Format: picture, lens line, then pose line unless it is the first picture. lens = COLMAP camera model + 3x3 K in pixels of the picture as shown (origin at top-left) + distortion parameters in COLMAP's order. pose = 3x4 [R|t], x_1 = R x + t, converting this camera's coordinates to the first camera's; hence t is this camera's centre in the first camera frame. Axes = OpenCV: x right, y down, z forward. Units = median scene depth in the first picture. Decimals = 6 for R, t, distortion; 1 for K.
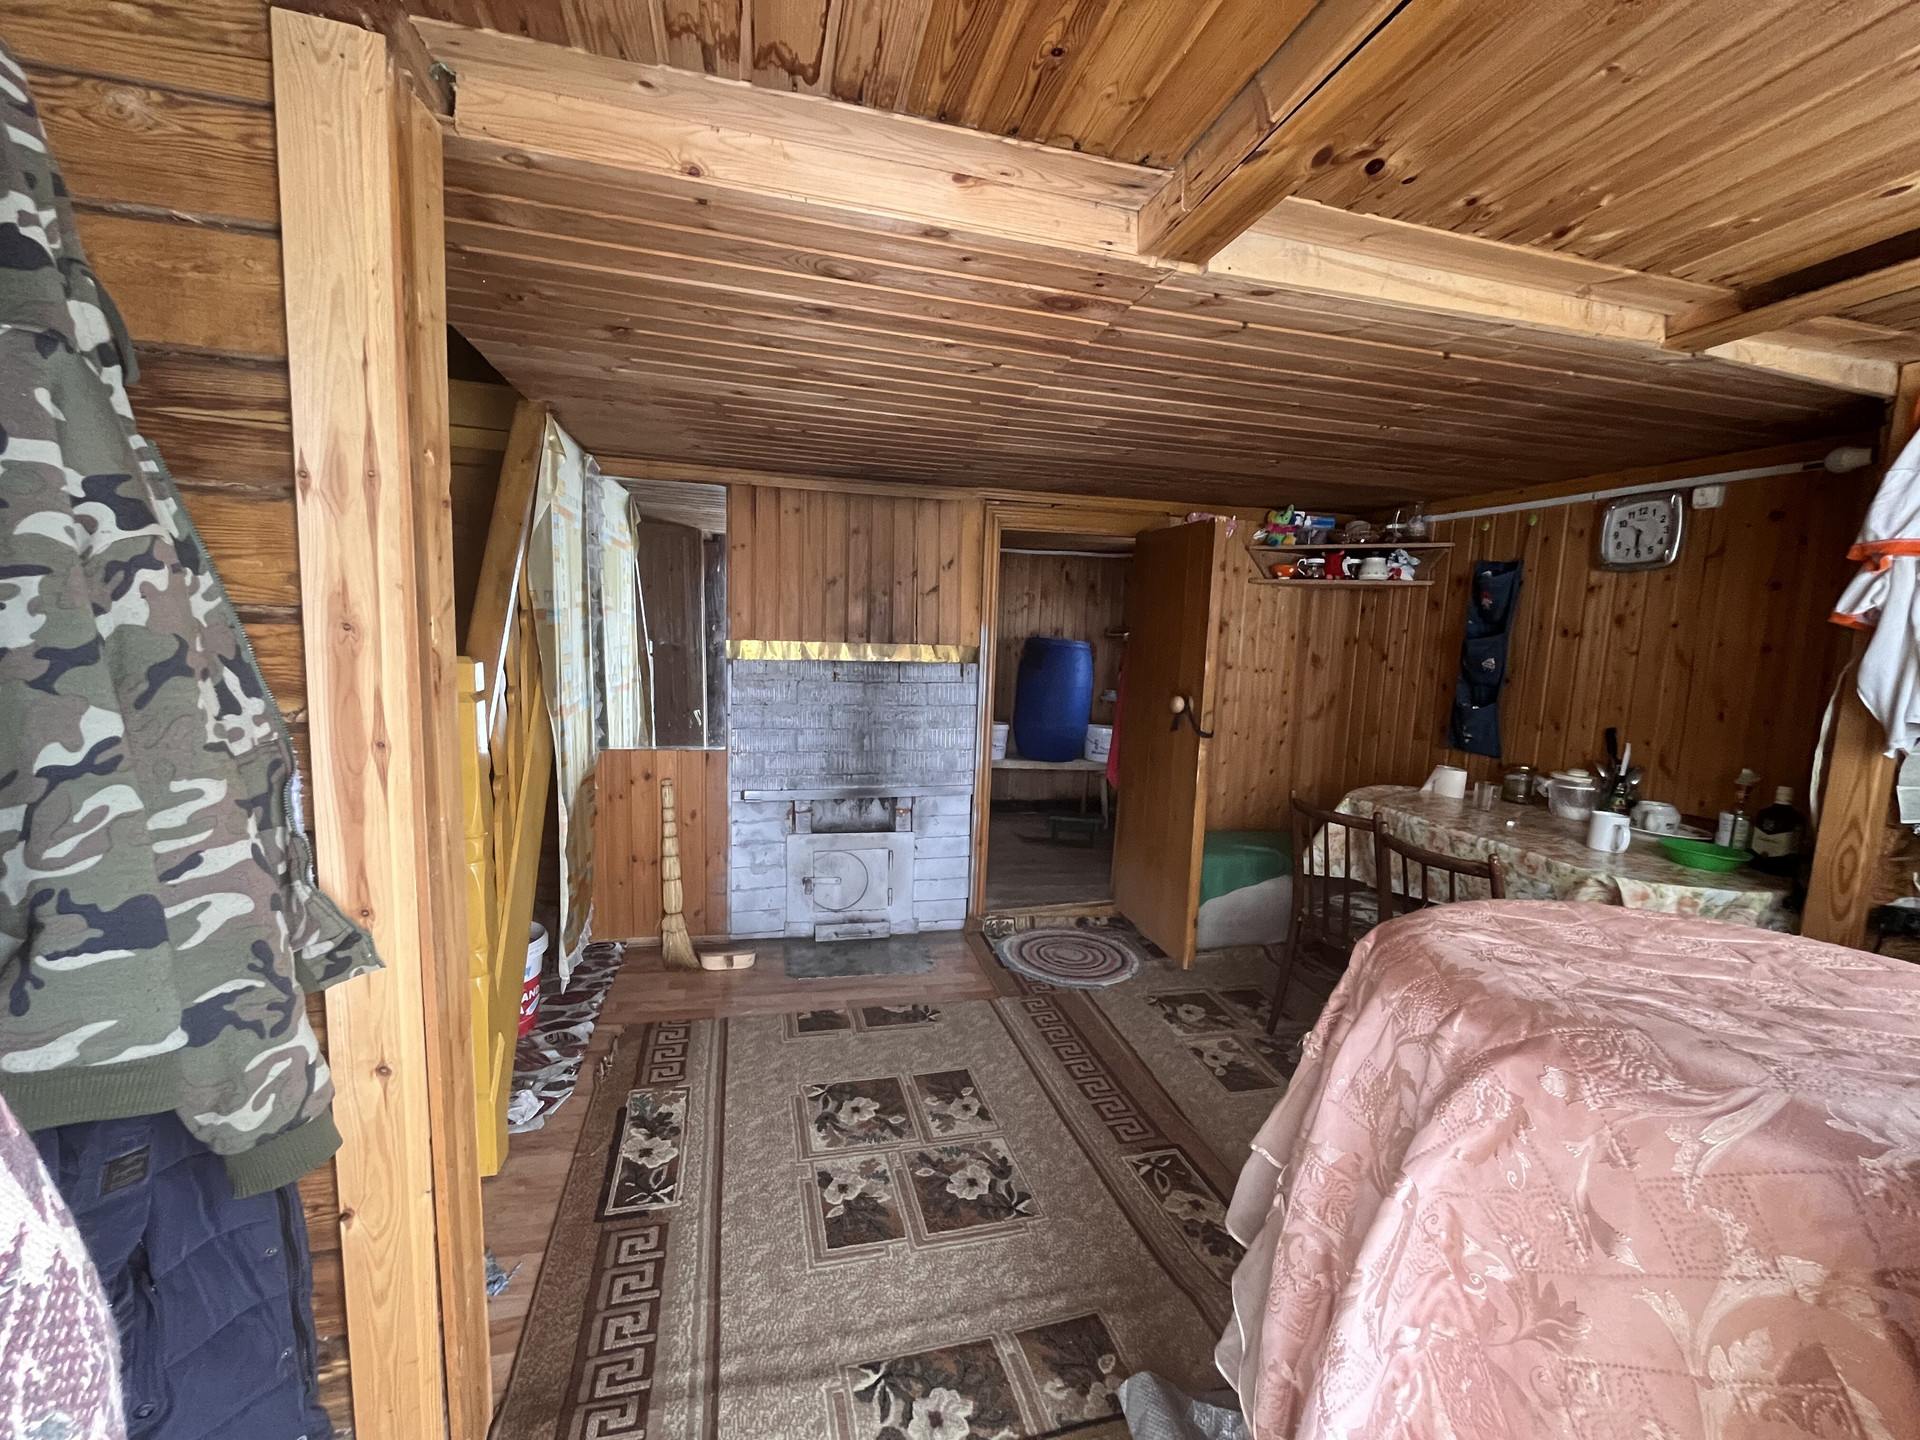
lens RADIAL K [[776.4, 0, 954.2], [0, 776.4, 719.9], [0, 0, 1]] dist [0.000196, -0.000318]
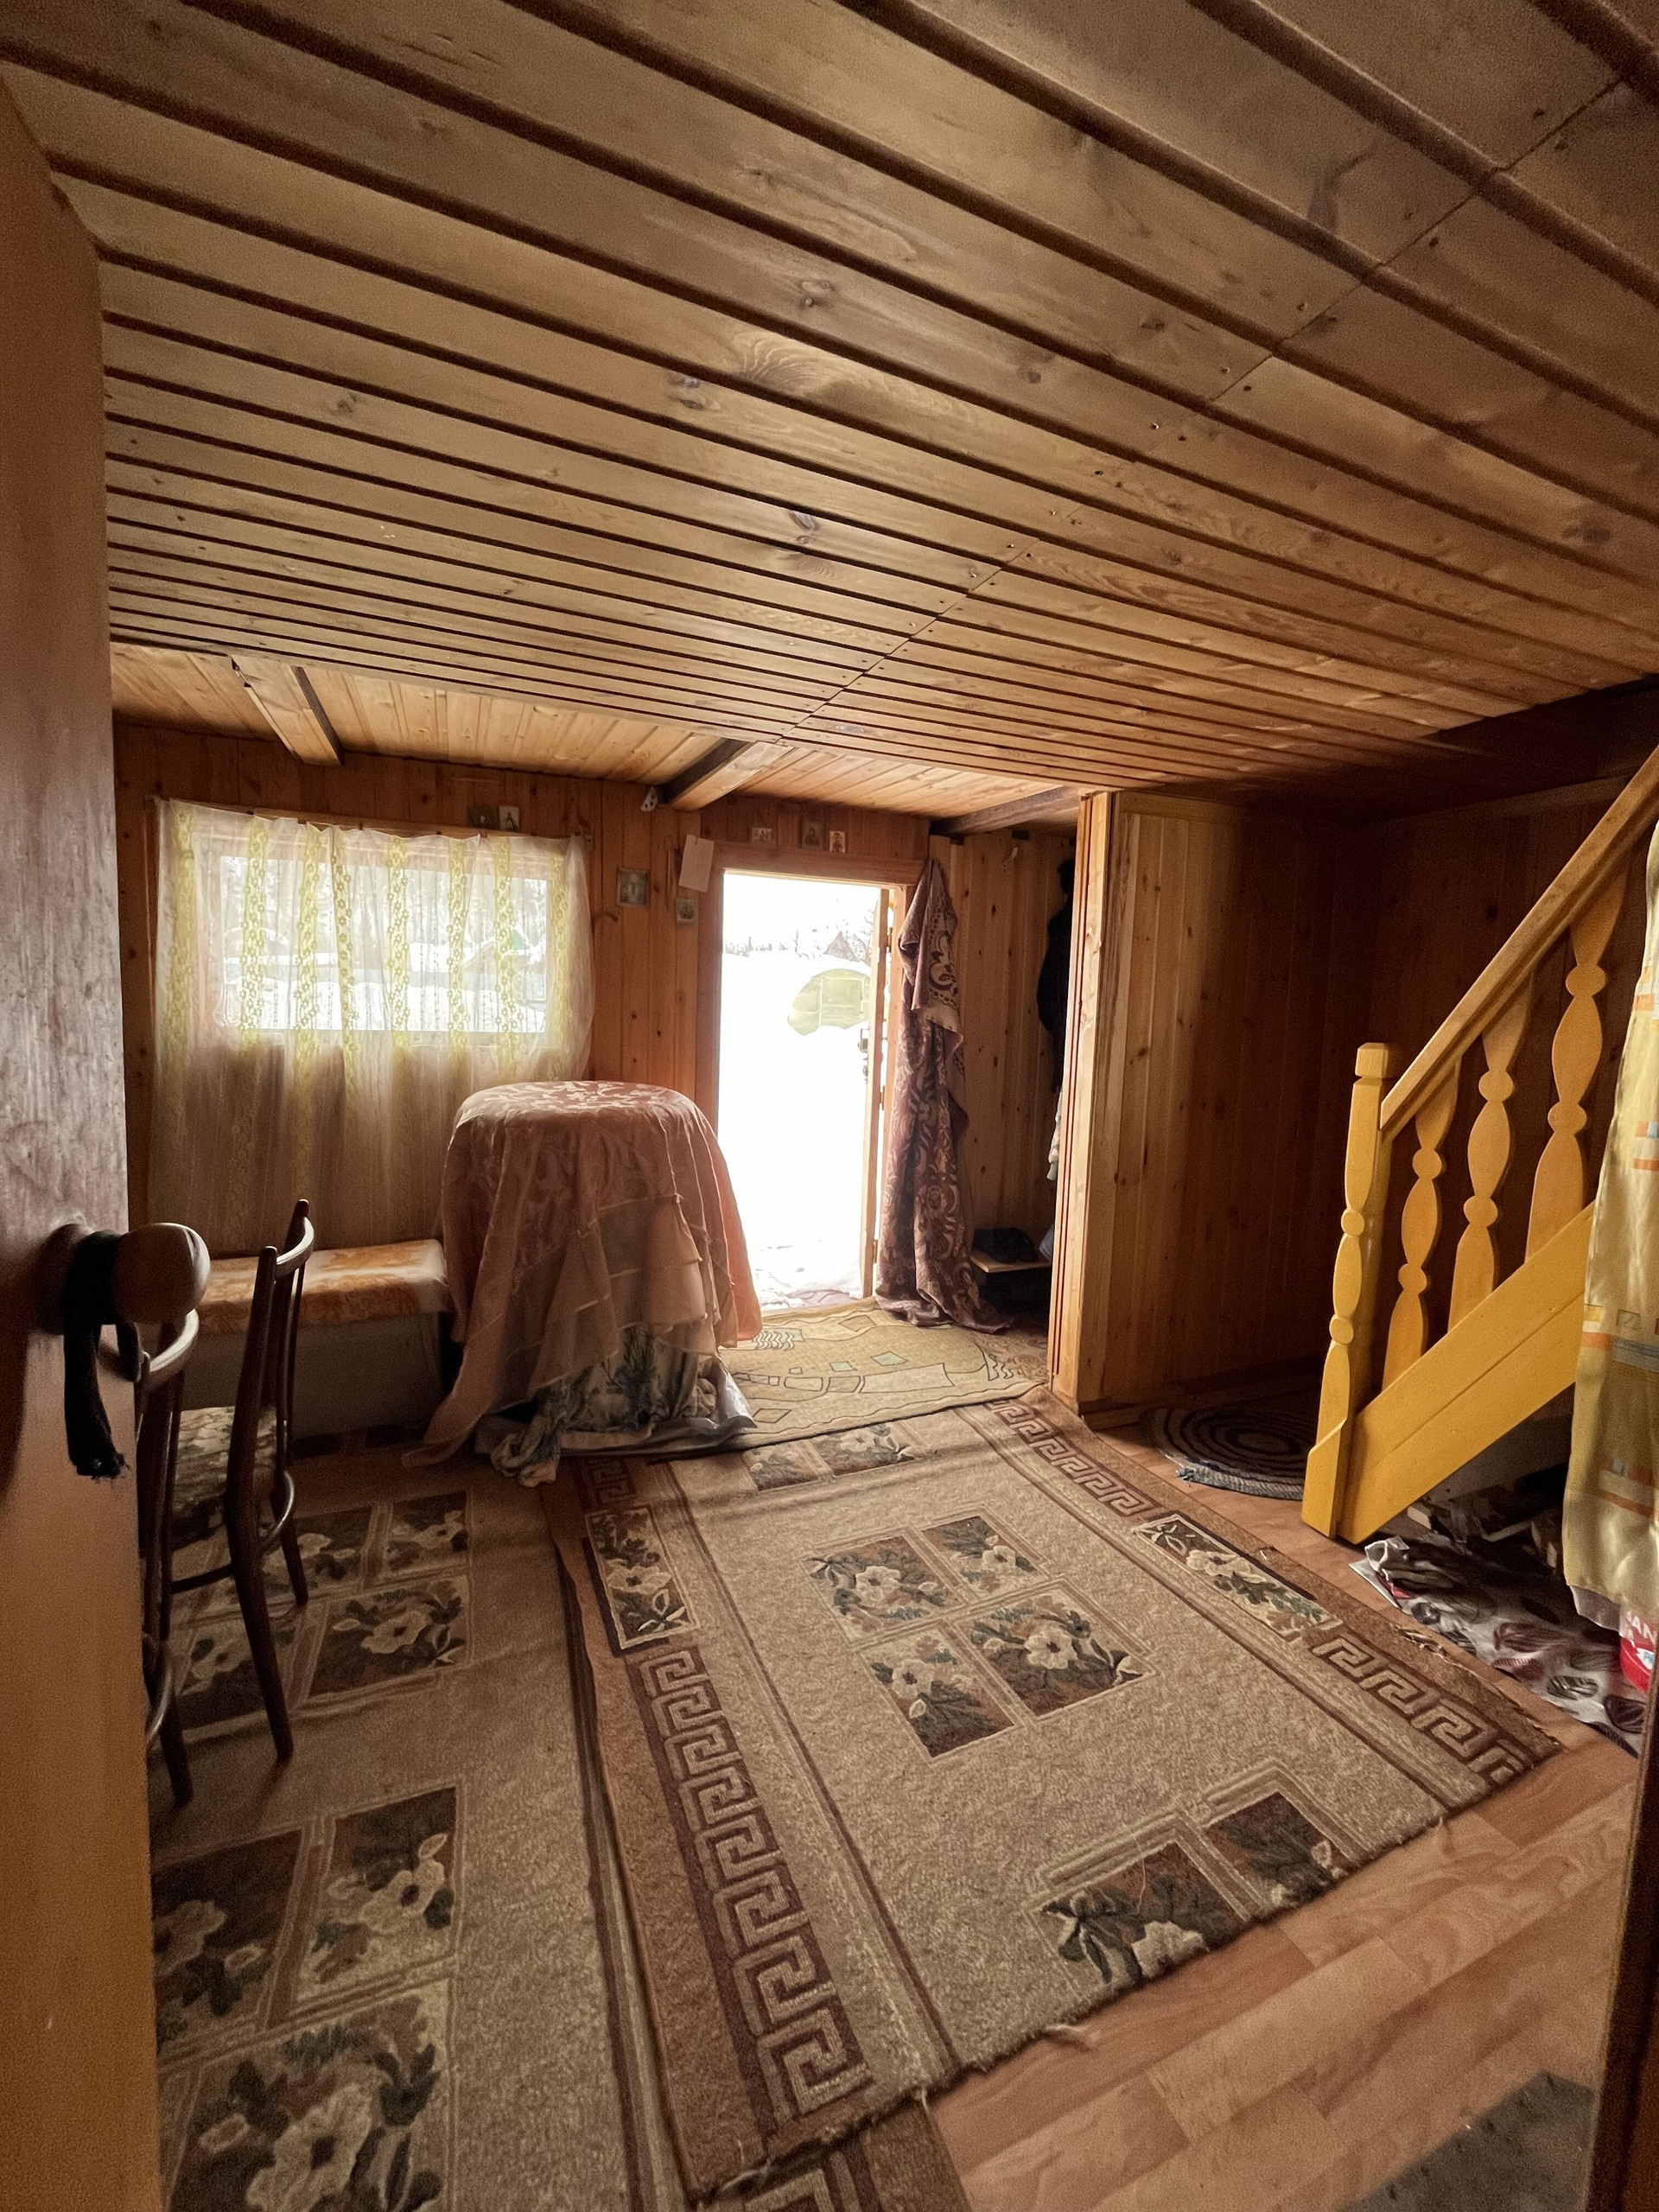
lens RADIAL K [[894.5, 0, 831.2], [0, 894.5, 1101.6], [0, 0, 1]] dist [0.000196, -0.000318]
pose [[-0.986331, -0.055816, -0.155032, 0.171864], [-0.088248, 0.973506, 0.210948, -0.112577], [0.139150, 0.221746, -0.965125, 1.204663]]
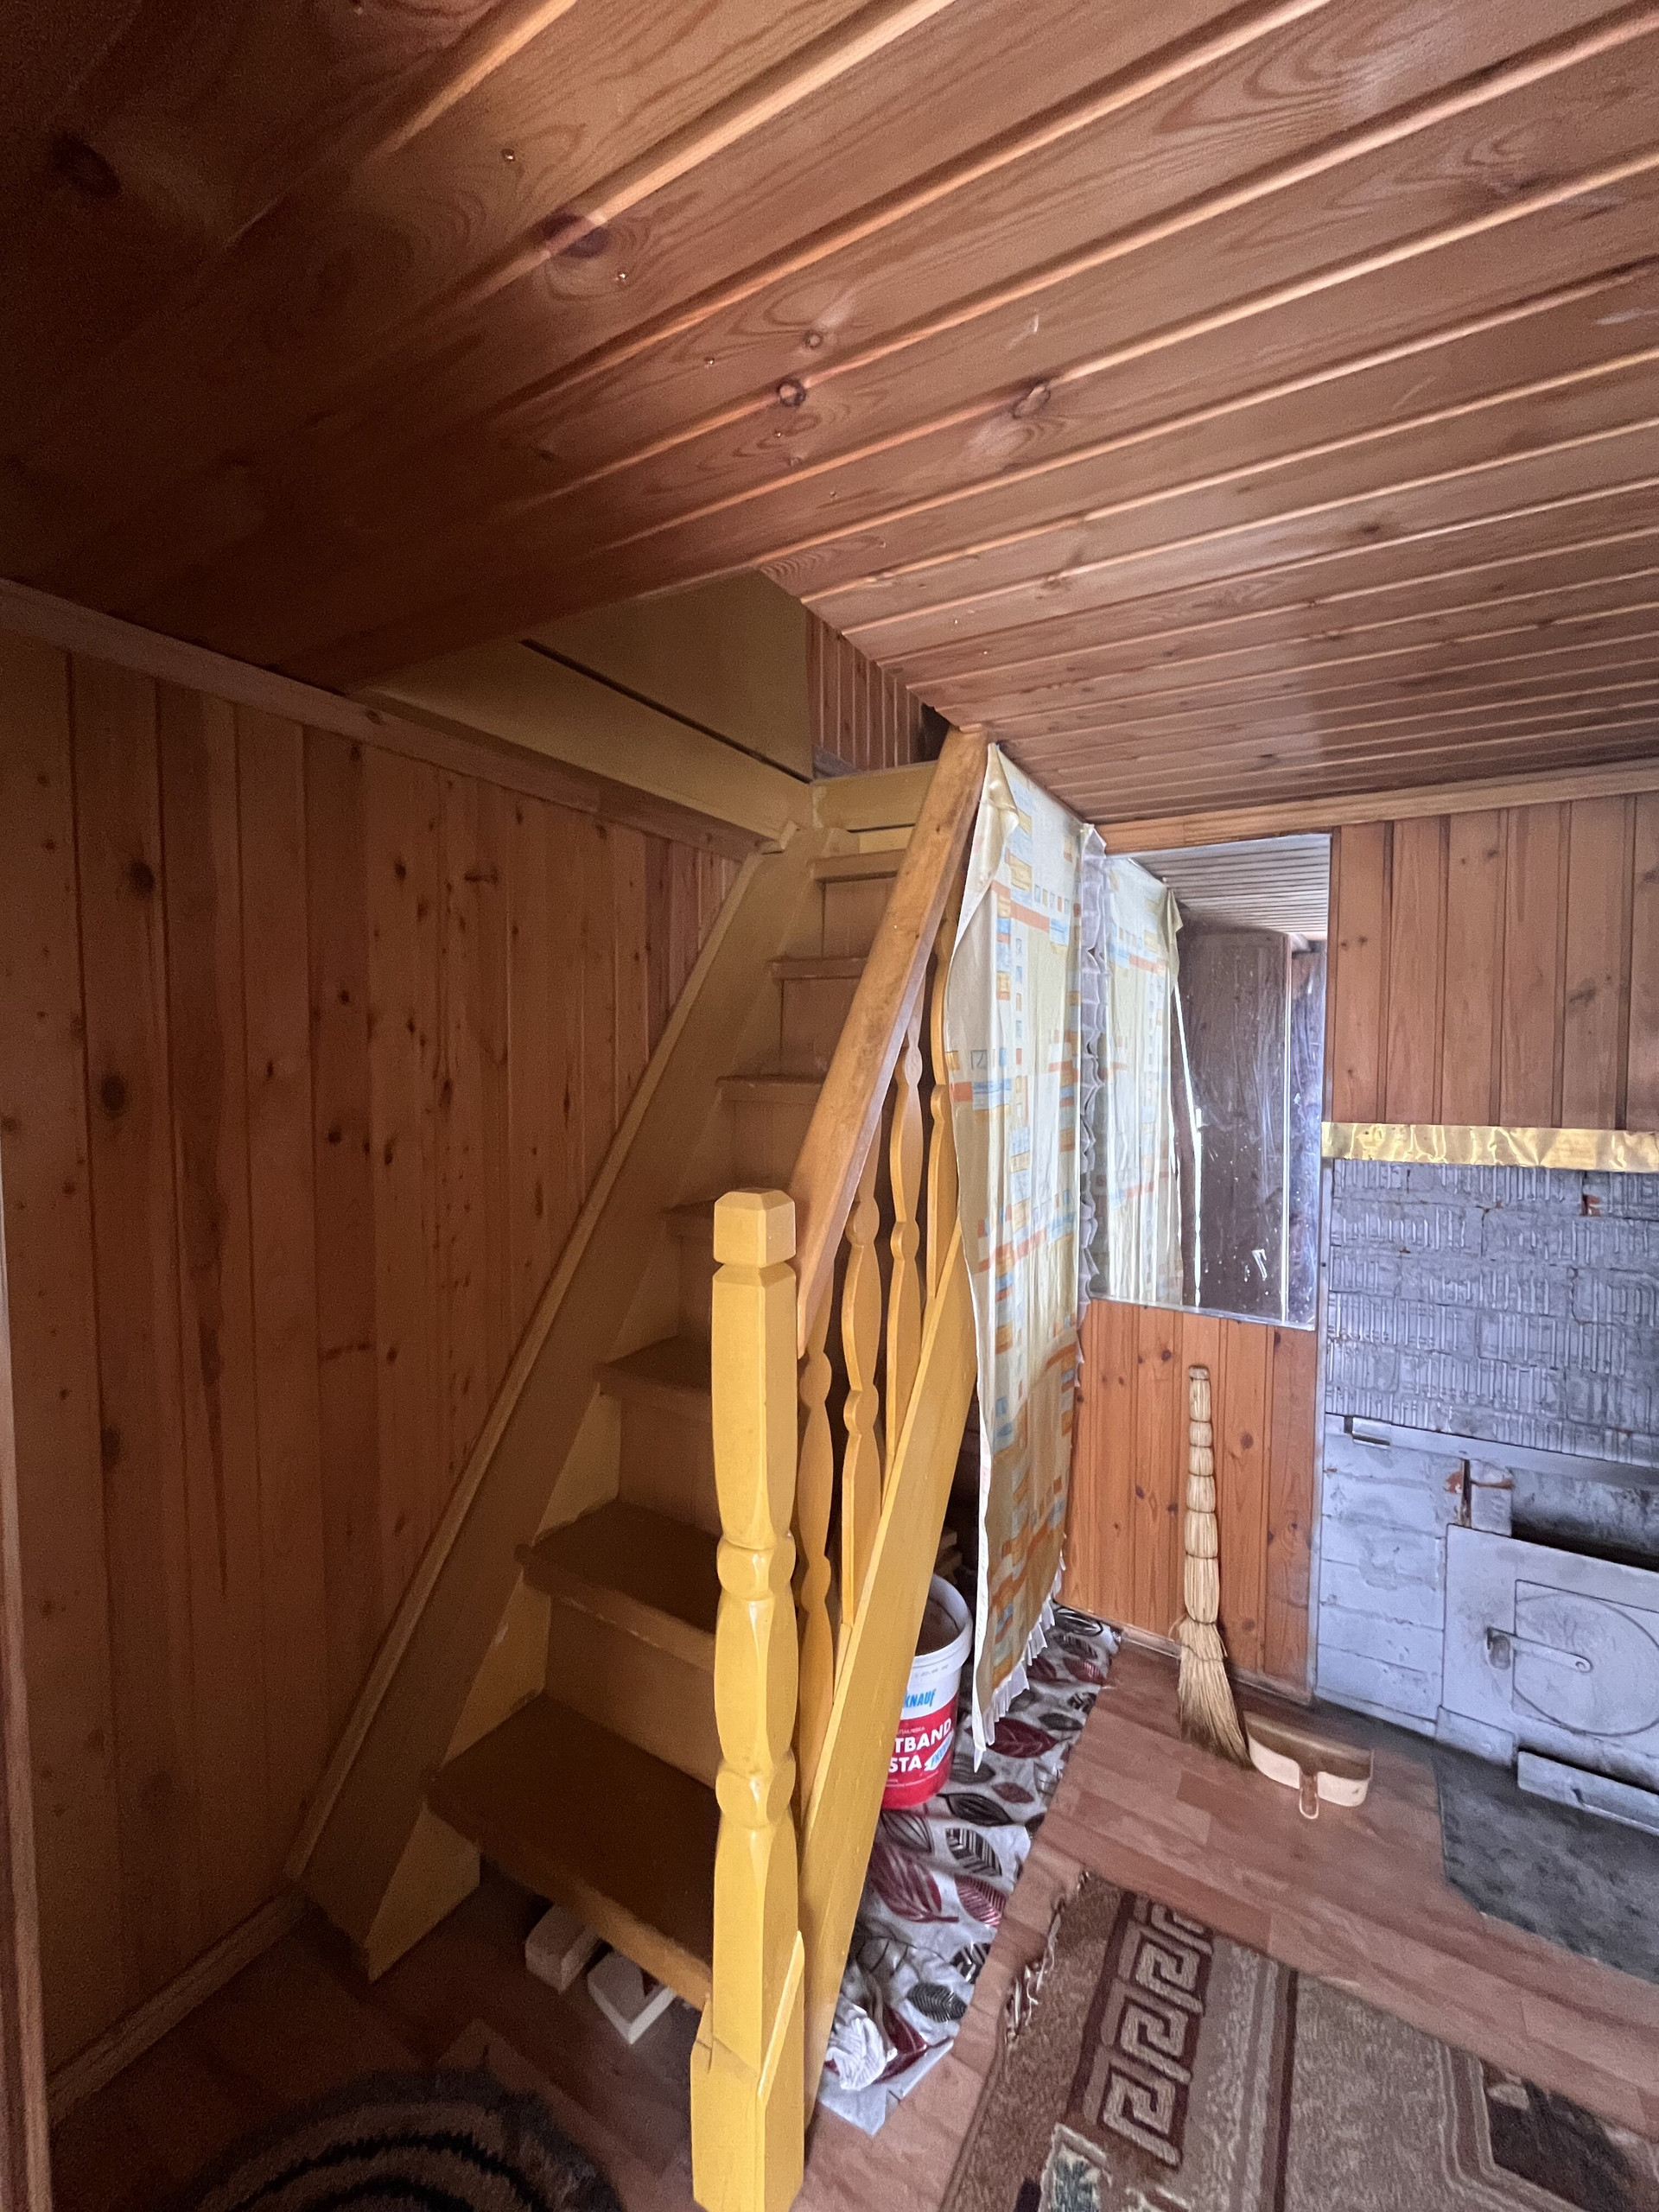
lens RADIAL K [[894.5, 0, 831.2], [0, 894.5, 1101.6], [0, 0, 1]] dist [0.000196, -0.000318]
pose [[0.701426, 0.001508, -0.712740, -0.098349], [-0.061249, 0.996426, -0.058168, -0.062901], [0.710105, 0.084455, 0.699012, 0.351556]]
